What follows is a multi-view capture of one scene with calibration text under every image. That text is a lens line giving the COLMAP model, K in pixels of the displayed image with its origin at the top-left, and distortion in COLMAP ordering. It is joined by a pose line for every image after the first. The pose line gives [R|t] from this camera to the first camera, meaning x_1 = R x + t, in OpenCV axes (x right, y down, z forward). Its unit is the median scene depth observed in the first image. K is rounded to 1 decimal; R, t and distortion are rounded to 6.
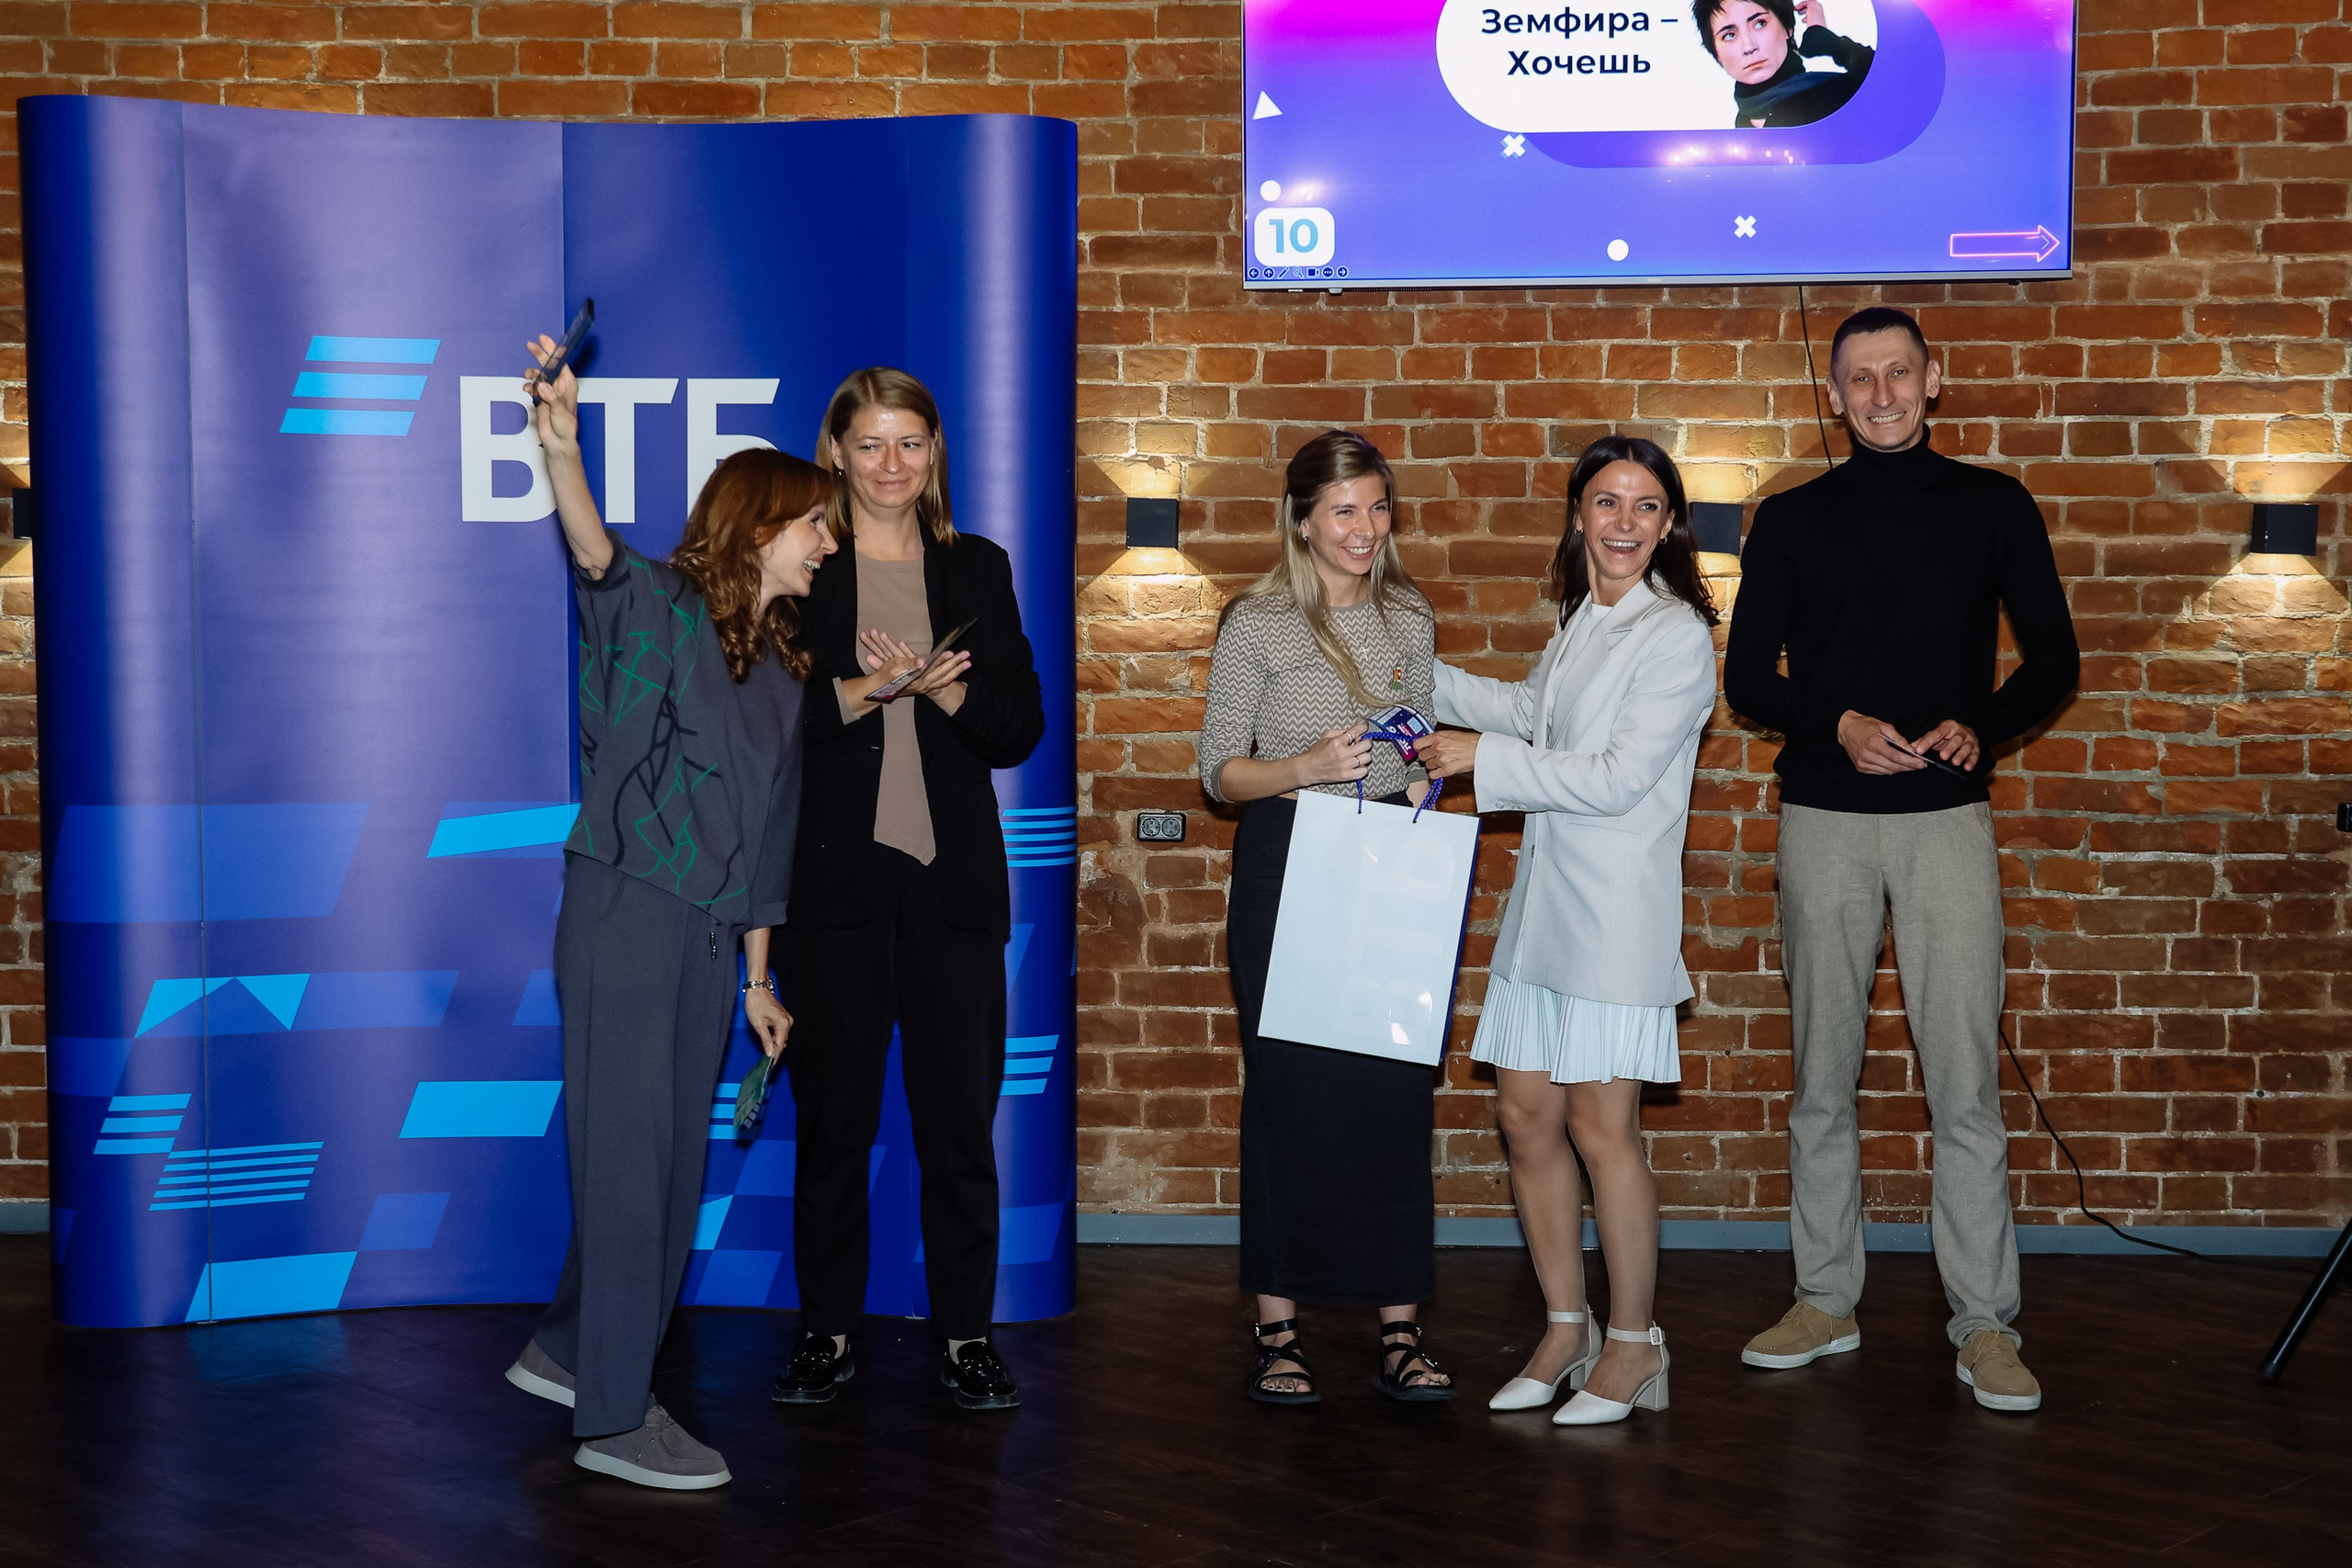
lens RADIAL K [[3145.2, 0, 1234.6], [0, 3145.2, 879.9], [0, 0, 1]] dist [0.007264, 0.167716]
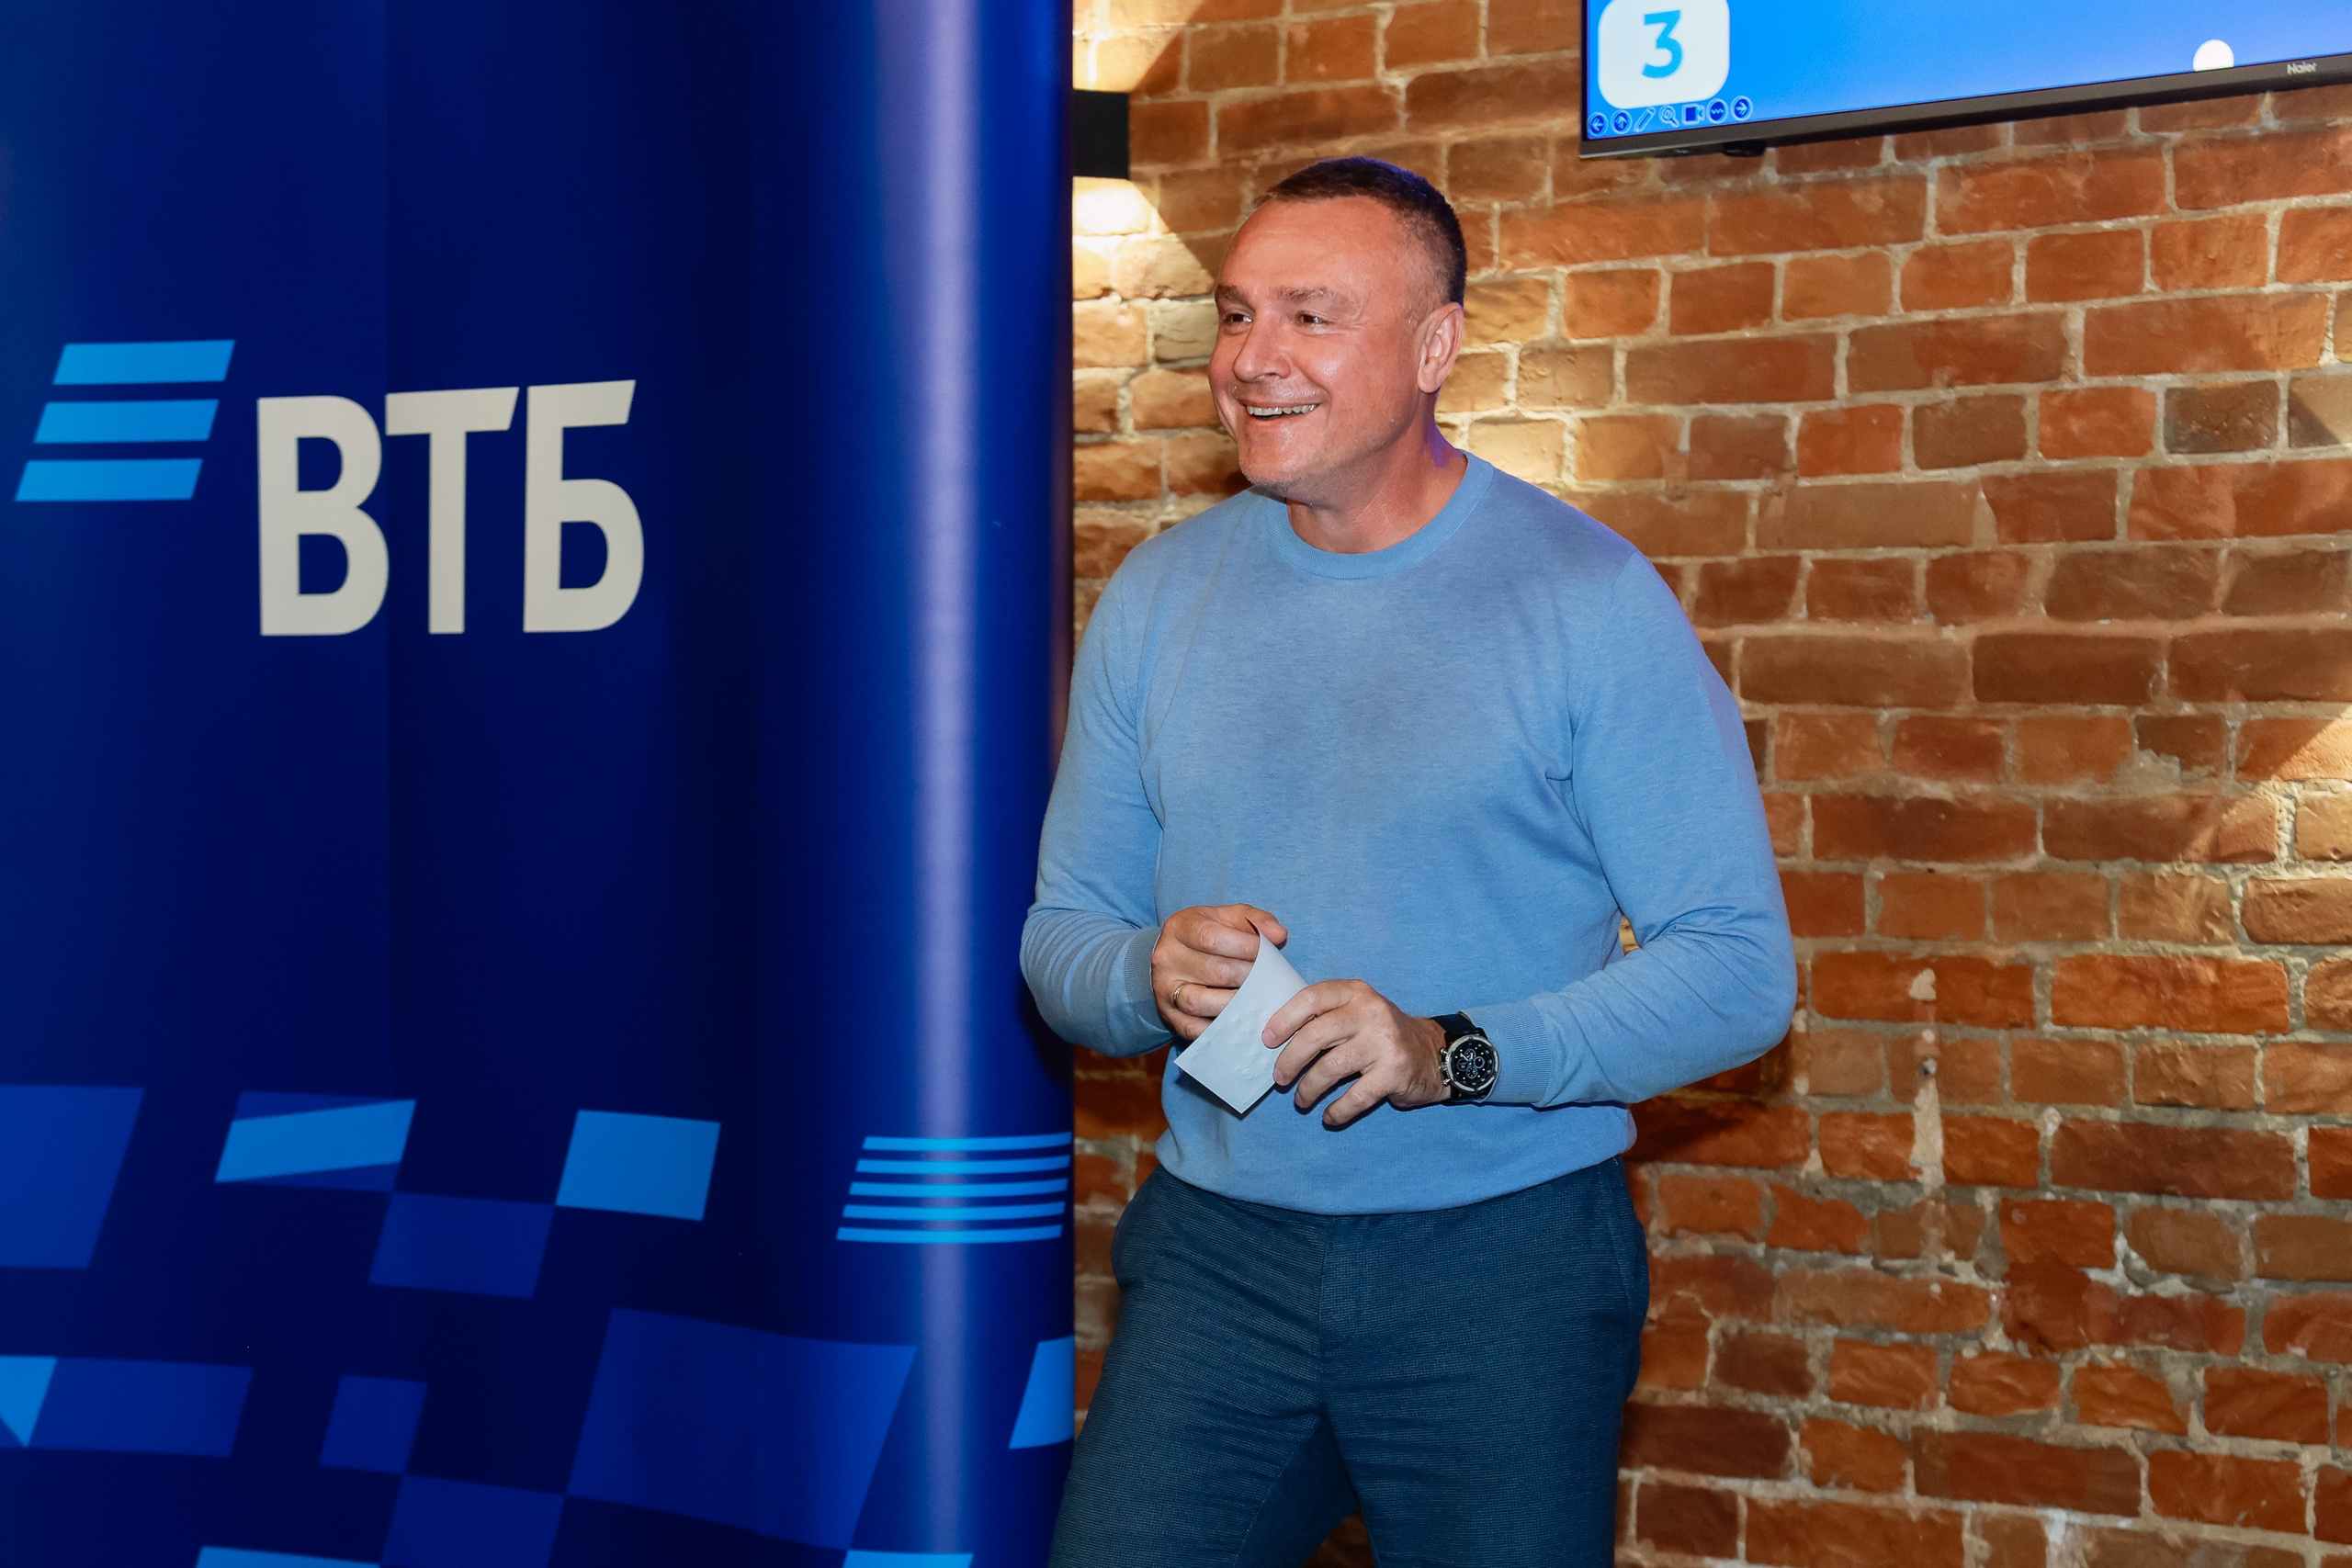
lens RADIAL K [[5639.3, 0, 1031.8], [0, 5639.3, 1031.1], [0, 0, 1]] dist [0.232061, 0.116223]
pose [[0.775656, 0.027069, -0.630576, 0.516865], [-0.050532, 0.998536, -0.019292, -0.021159], [0.629130, 0.046828, 0.775888, 0.220404]]
